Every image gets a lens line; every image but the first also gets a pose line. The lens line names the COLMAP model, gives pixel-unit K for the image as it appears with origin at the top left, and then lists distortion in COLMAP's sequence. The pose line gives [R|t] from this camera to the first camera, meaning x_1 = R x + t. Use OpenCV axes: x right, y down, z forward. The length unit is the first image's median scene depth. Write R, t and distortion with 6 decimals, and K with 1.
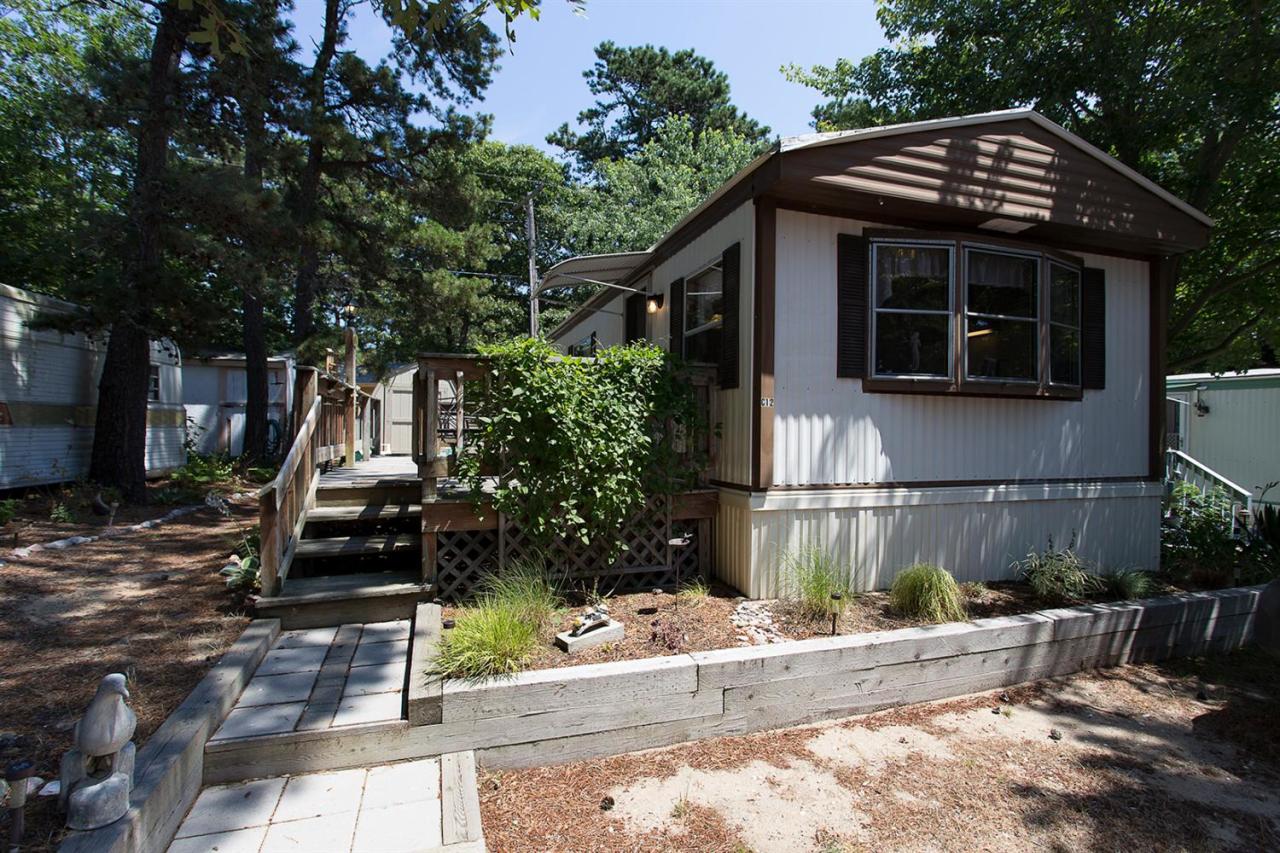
lens RADIAL K [[605.5, 0, 640.0], [0, 605.5, 426.5], [0, 0, 1]] dist [0.001485, -0.000110]
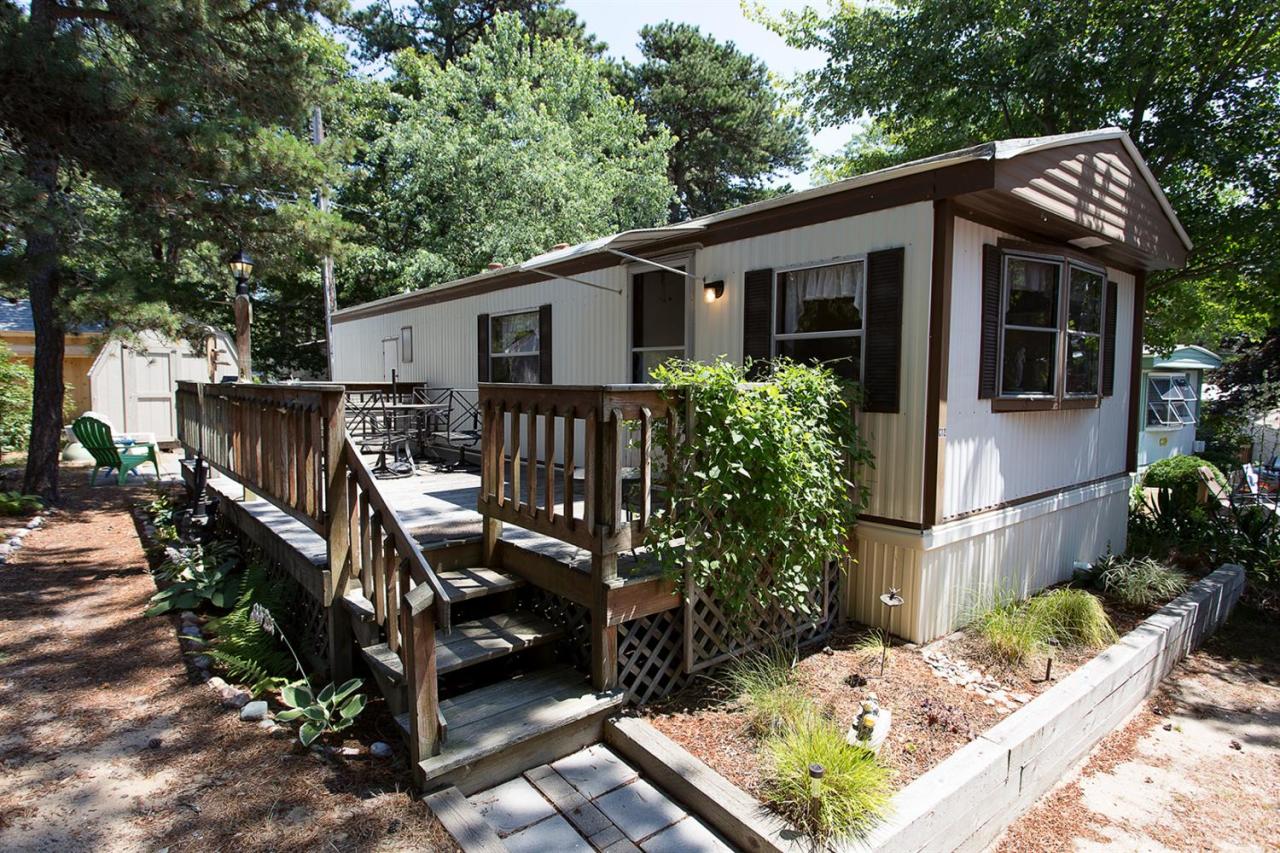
lens RADIAL K [[683.3, 0, 640.0], [0, 683.3, 426.5], [0, 0, 1]] dist [0.000651, -0.001000]
pose [[0.932669, -0.028798, 0.359581, -0.569512], [0.001539, 0.997117, 0.075865, -0.124298], [-0.360729, -0.070203, 0.930025, 0.205900]]
